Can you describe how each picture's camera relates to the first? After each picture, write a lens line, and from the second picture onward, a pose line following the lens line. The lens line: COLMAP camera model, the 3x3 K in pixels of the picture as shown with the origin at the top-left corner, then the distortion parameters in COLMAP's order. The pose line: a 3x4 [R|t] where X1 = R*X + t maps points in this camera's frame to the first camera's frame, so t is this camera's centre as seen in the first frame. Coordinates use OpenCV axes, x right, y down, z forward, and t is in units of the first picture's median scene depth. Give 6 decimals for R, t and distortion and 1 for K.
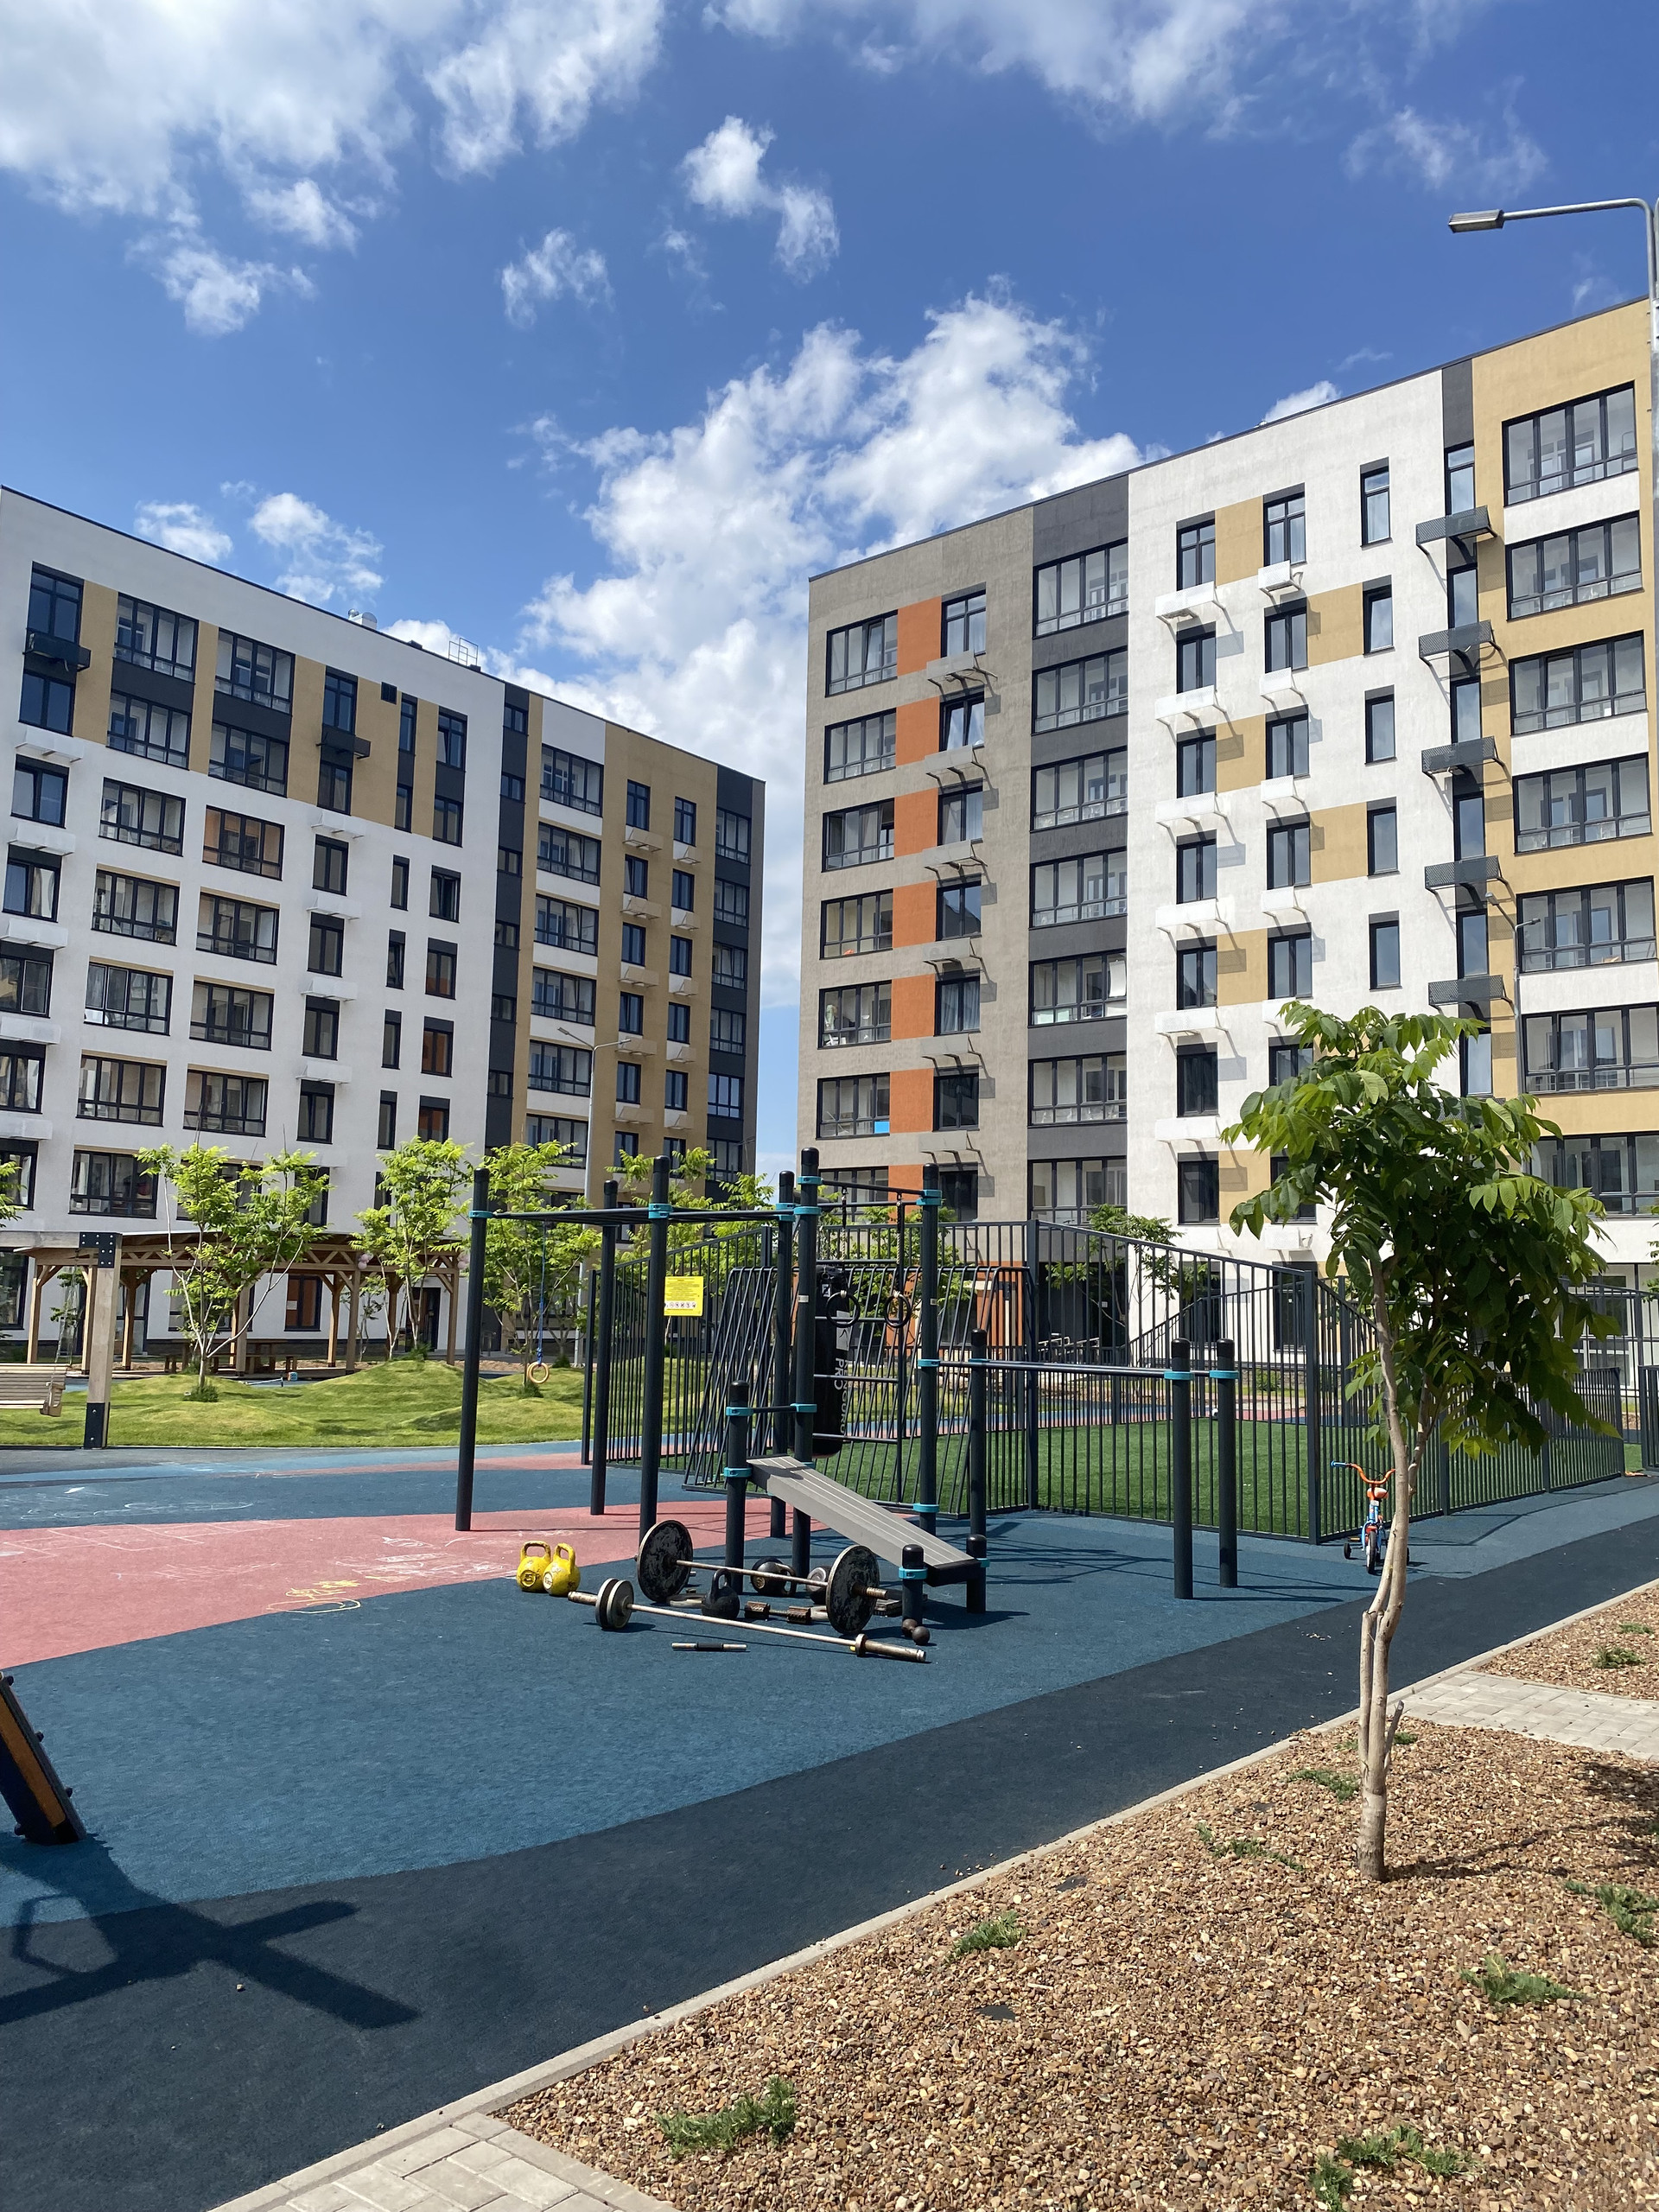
lens RADIAL K [[1673.3, 0, 874.5], [0, 1673.3, 1092.7], [0, 0, 1]] dist [0.004726, 0.000247]
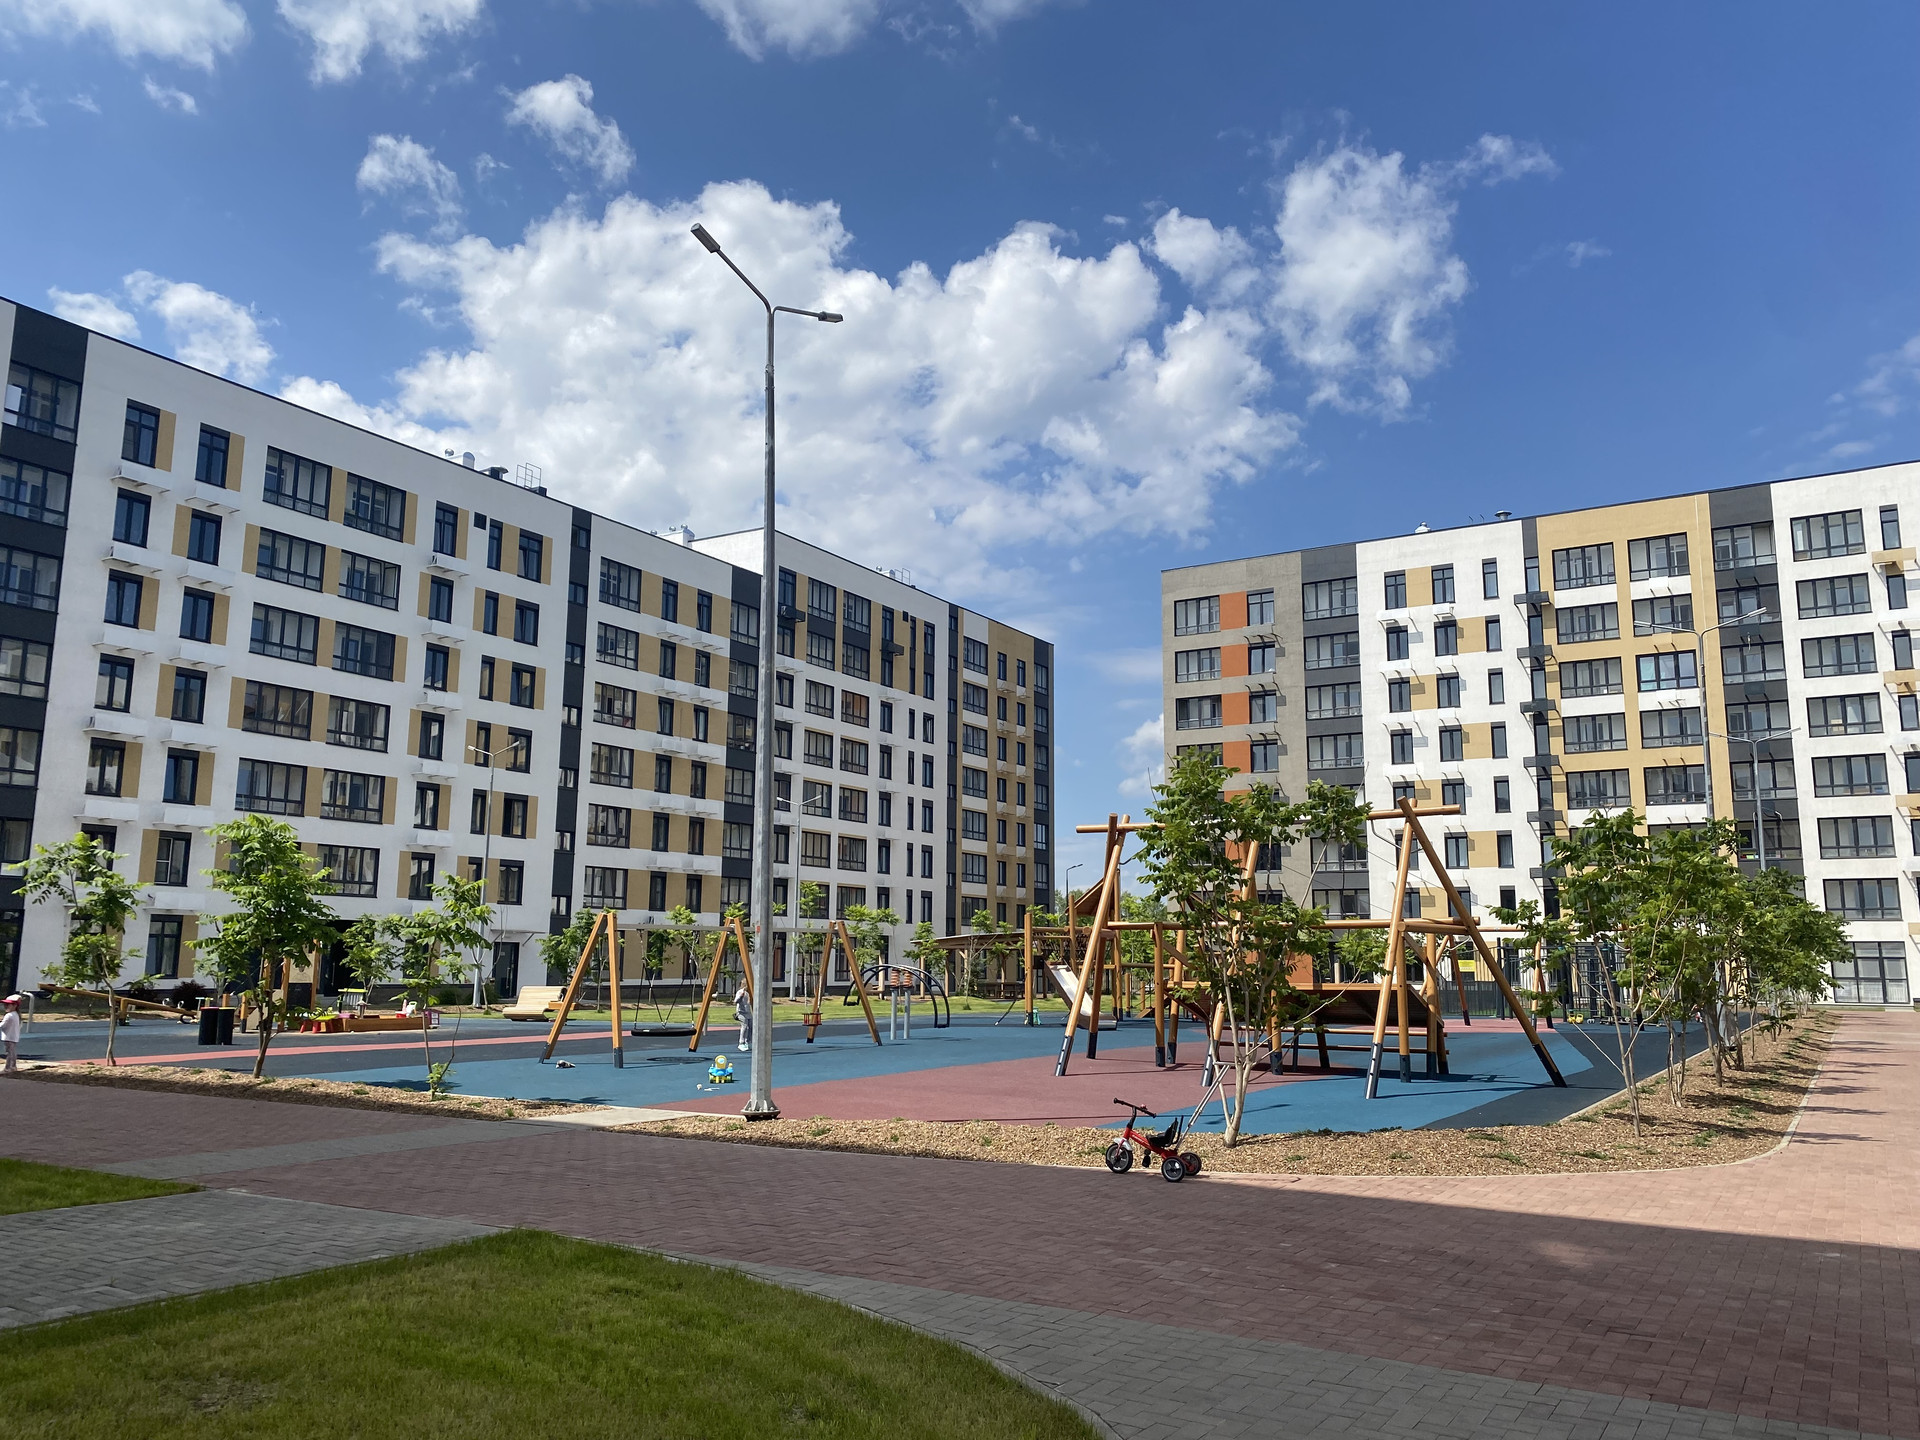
lens RADIAL K [[1452.4, 0, 964.6], [0, 1452.4, 719.5], [0, 0, 1]] dist [0.004726, 0.000247]
pose [[0.993519, 0.009596, 0.113259, -0.481687], [-0.005440, 0.999302, -0.036945, -0.088439], [-0.113534, 0.036089, 0.992878, -0.628763]]
